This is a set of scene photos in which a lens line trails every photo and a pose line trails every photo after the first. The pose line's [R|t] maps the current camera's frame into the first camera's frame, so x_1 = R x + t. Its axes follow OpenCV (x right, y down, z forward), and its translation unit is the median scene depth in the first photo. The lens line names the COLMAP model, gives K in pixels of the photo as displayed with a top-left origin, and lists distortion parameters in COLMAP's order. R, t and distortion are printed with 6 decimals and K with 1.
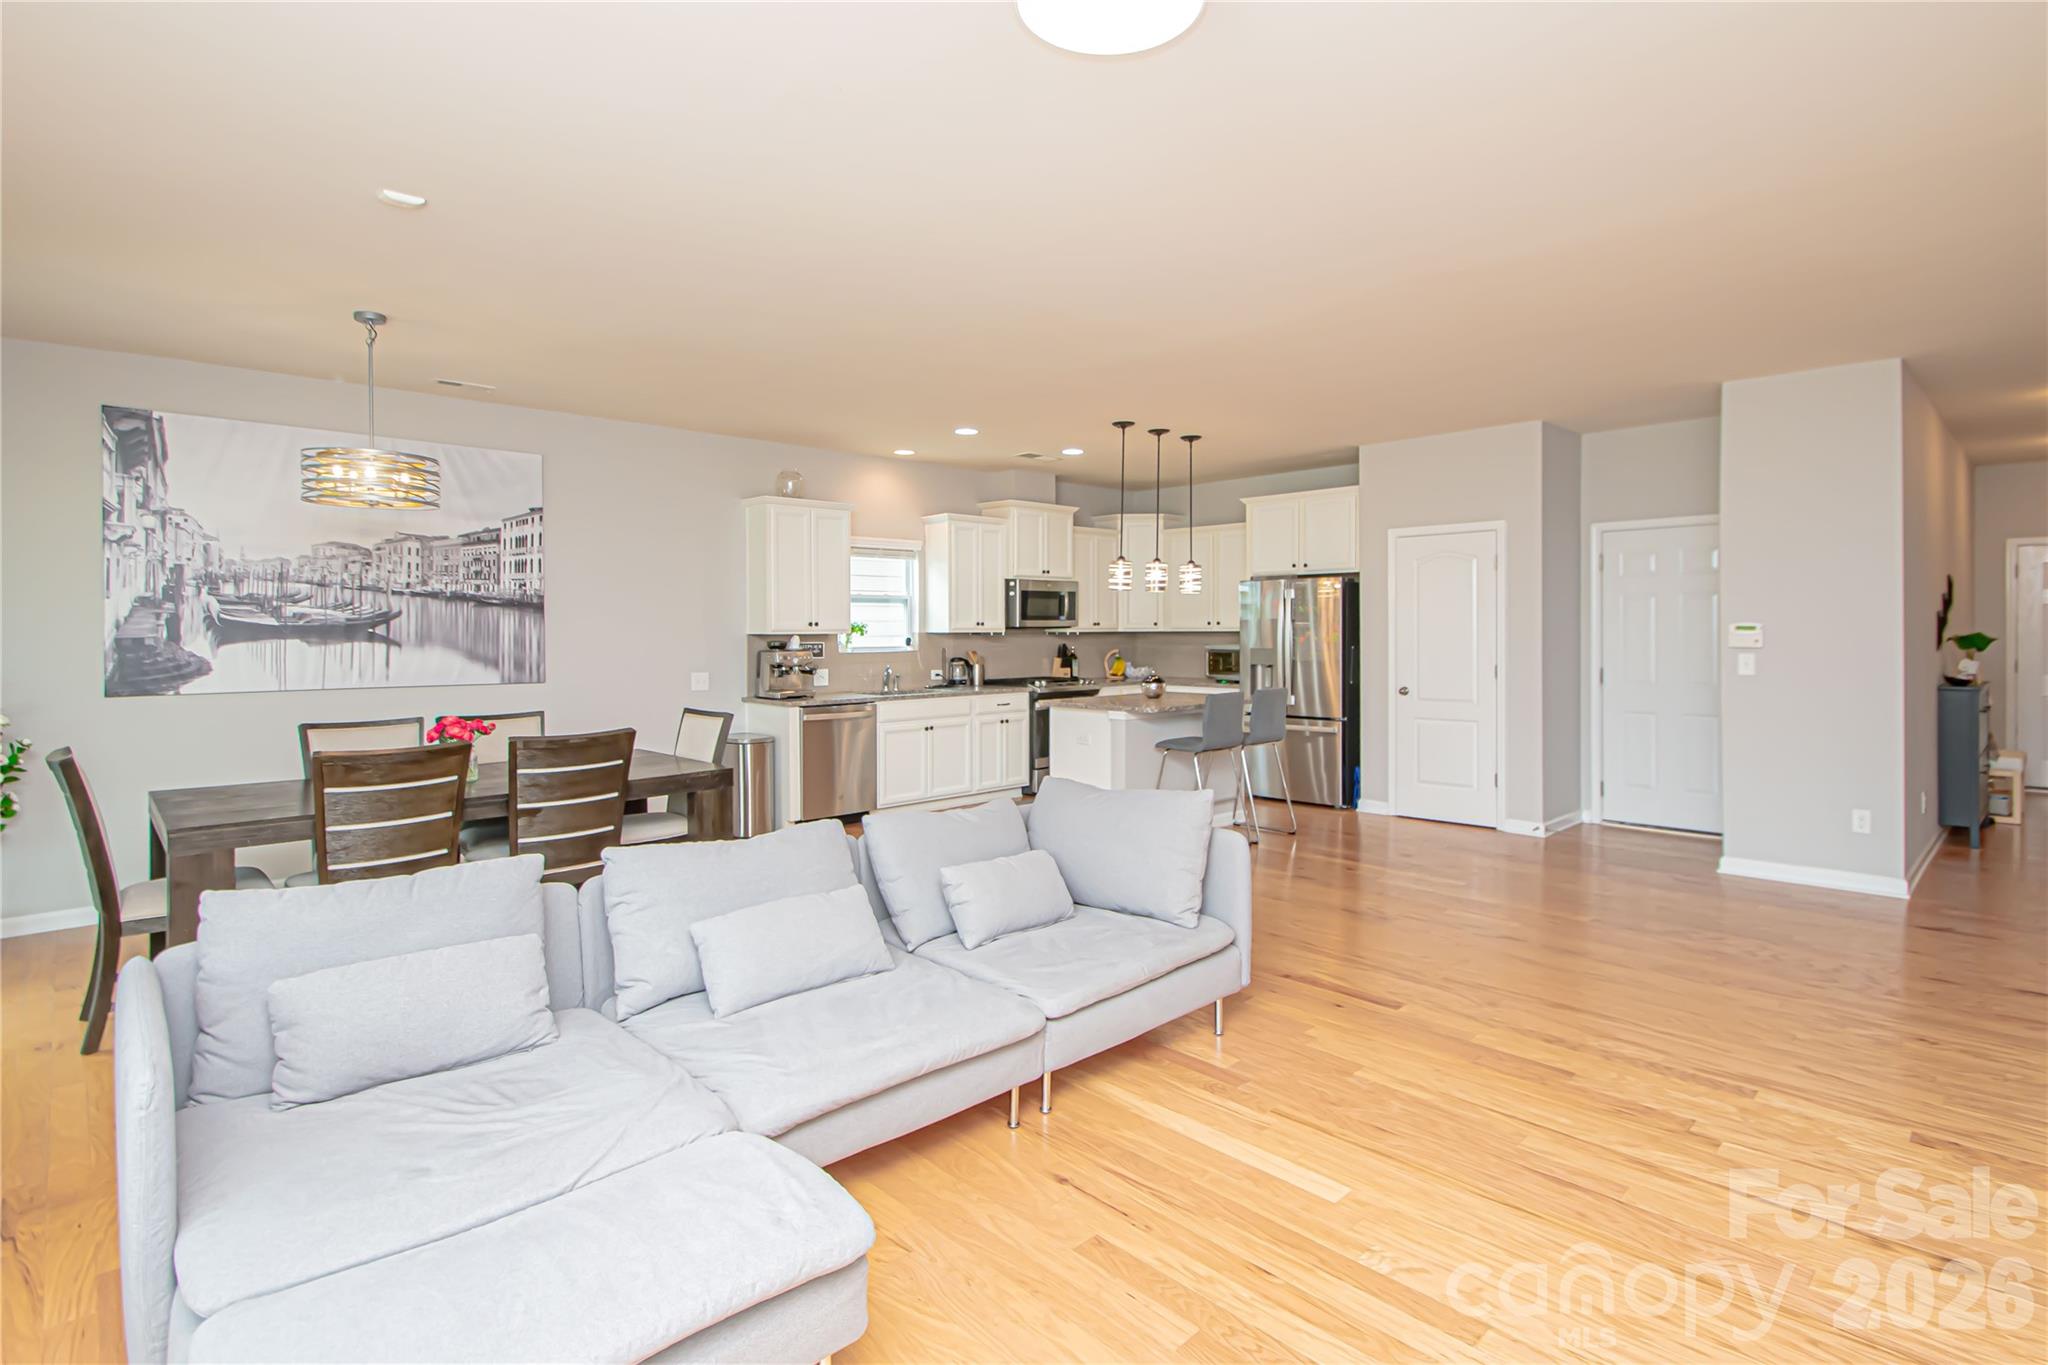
lens RADIAL K [[994.2, 0, 1059.3], [0, 994.2, 639.4], [0, 0, 1]] dist [0.010118, -0.010318]
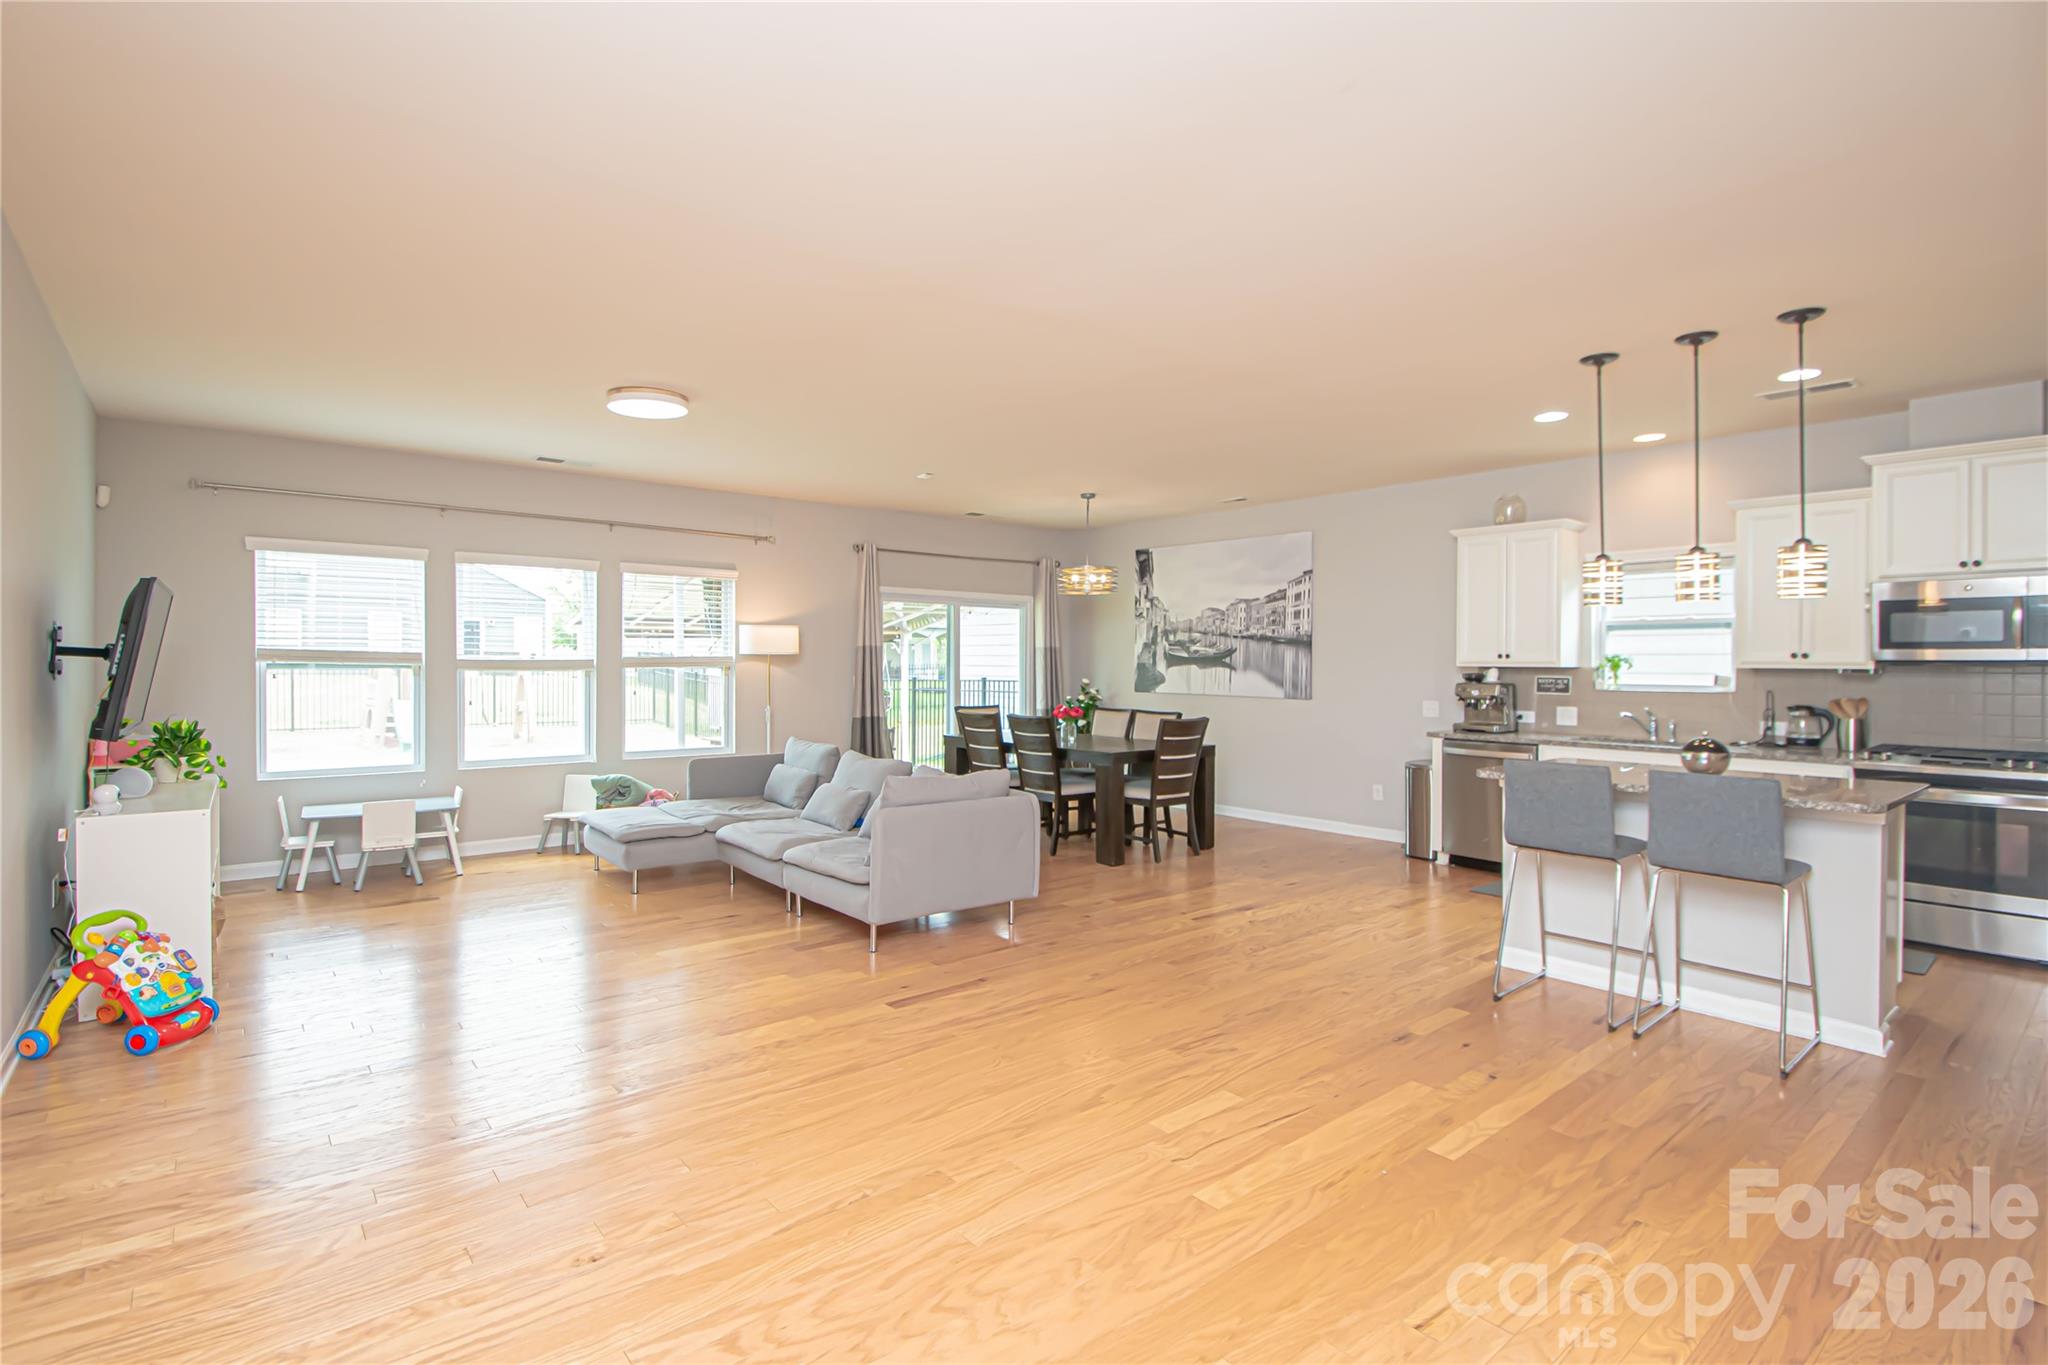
lens RADIAL K [[960.6, 0, 1034.2], [0, 960.6, 671.8], [0, 0, 1]] dist [-0.000312, -0.001332]
pose [[-0.069263, 0.014784, -0.997489, 0.946982], [-0.015856, 0.999748, 0.015918, -0.010622], [0.997472, 0.016919, -0.069011, 0.843664]]
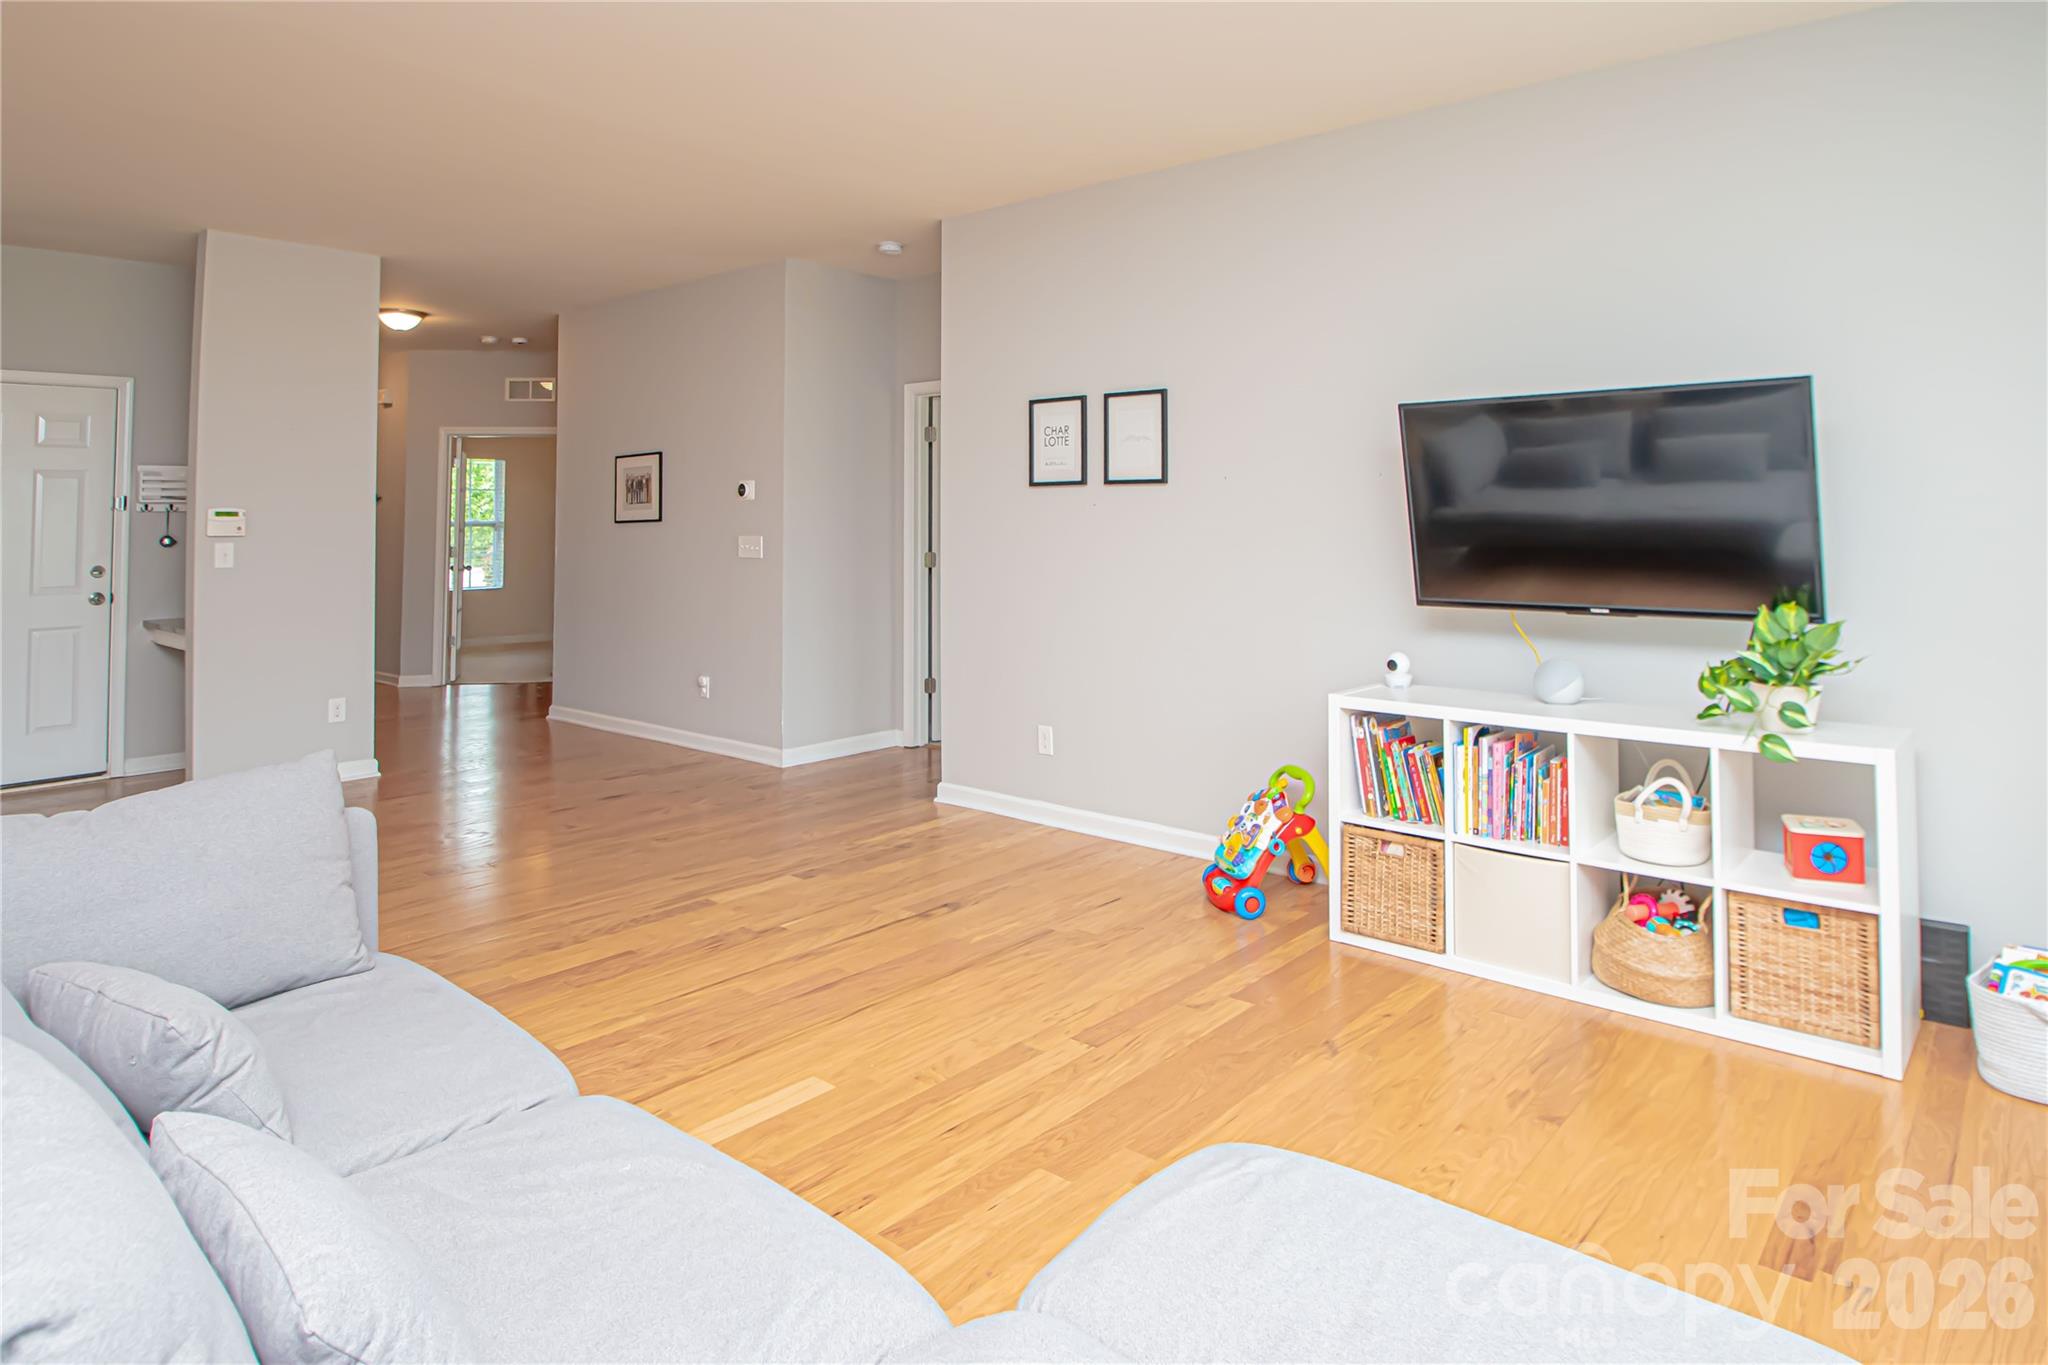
lens RADIAL K [[1175.6, 0, 1007.9], [0, 1175.6, 469.6], [0, 0, 1]] dist [-0.020630, 0.000992]
pose [[-0.065773, 0.052682, 0.996443, -0.403352], [0.015943, 0.998533, -0.051740, 0.014484], [-0.997707, 0.012484, -0.066516, 0.409849]]
